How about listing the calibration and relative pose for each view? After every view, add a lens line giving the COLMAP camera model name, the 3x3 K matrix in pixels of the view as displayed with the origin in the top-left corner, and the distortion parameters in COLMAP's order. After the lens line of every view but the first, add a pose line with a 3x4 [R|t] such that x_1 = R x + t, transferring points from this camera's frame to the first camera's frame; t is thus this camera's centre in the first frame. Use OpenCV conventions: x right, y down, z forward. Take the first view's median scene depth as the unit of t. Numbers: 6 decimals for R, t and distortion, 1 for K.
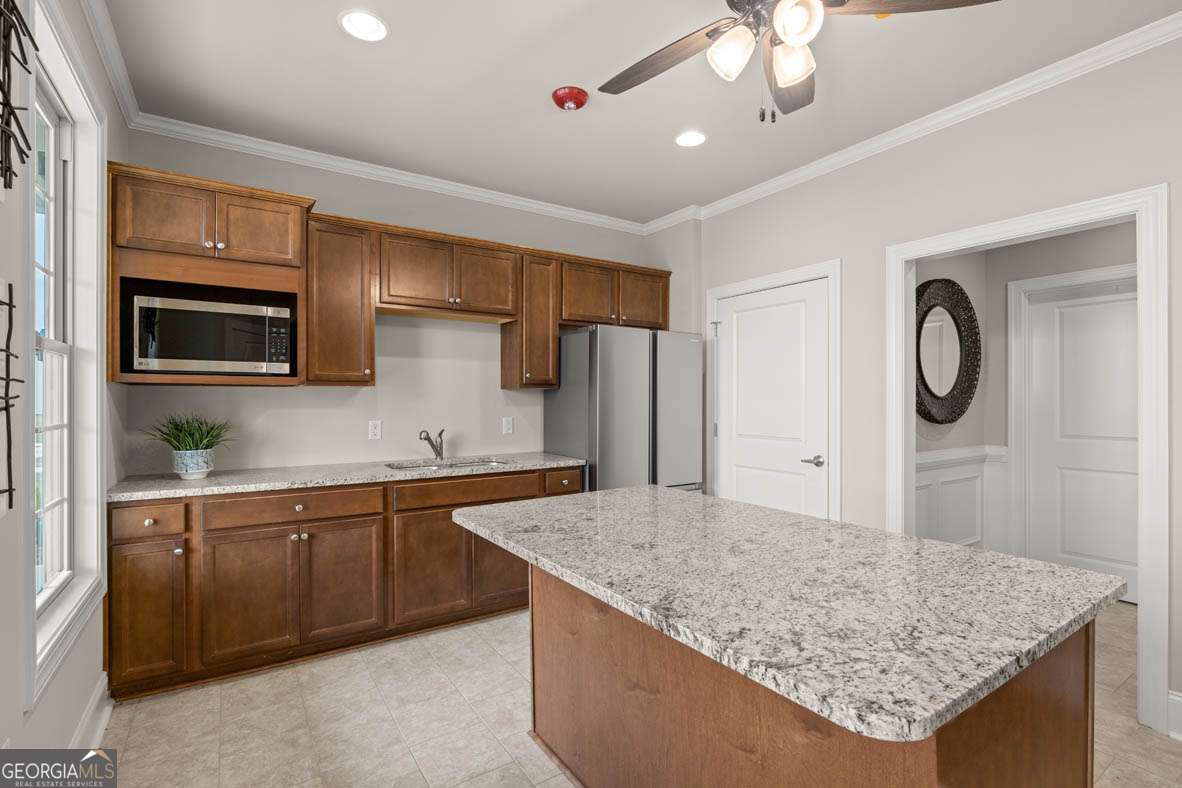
lens RADIAL K [[553.0, 0, 593.0], [0, 553.0, 400.4], [0, 0, 1]] dist [-0.011504, 0.000822]
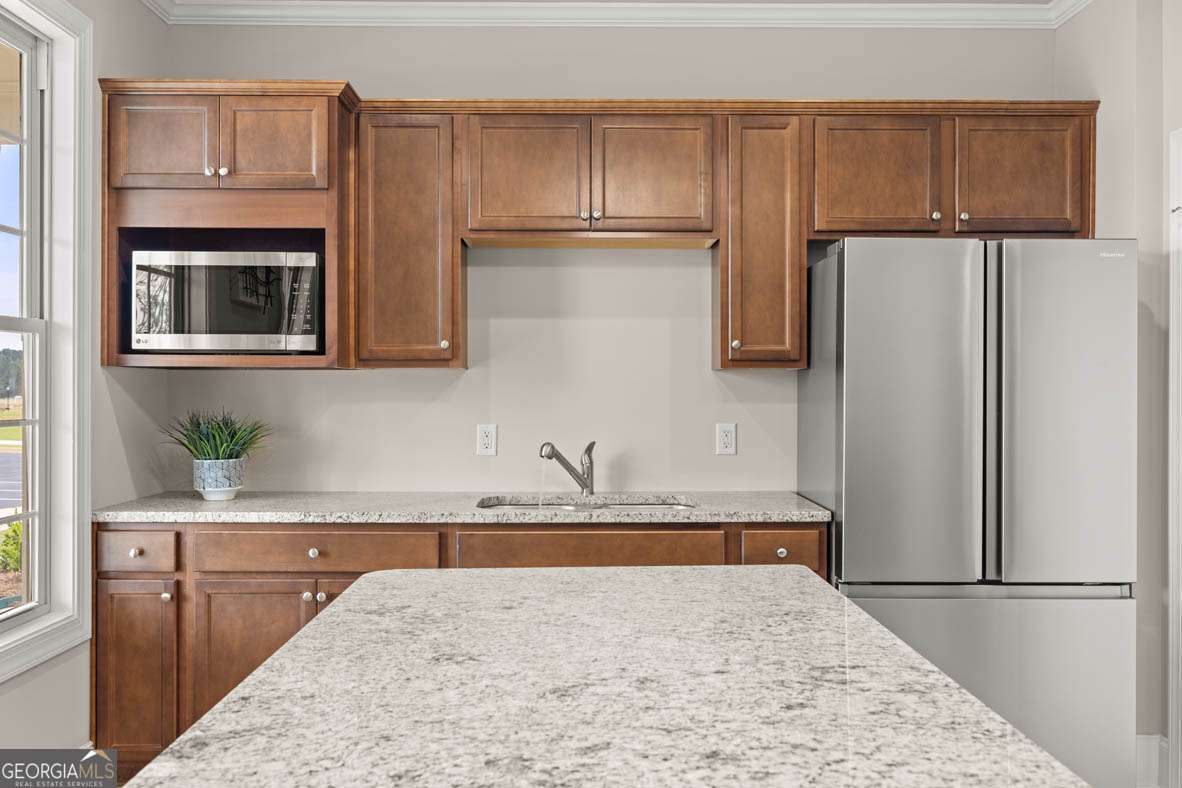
lens RADIAL K [[1062.6, 0, 590.7], [0, 1062.6, 390.2], [0, 0, 1]] dist [-0.004843, -0.001191]
pose [[0.837188, 0.001360, -0.546914, 0.438697], [-0.002295, 0.999997, -0.001028, 0.000127], [0.546911, 0.002116, 0.837188, 0.111293]]
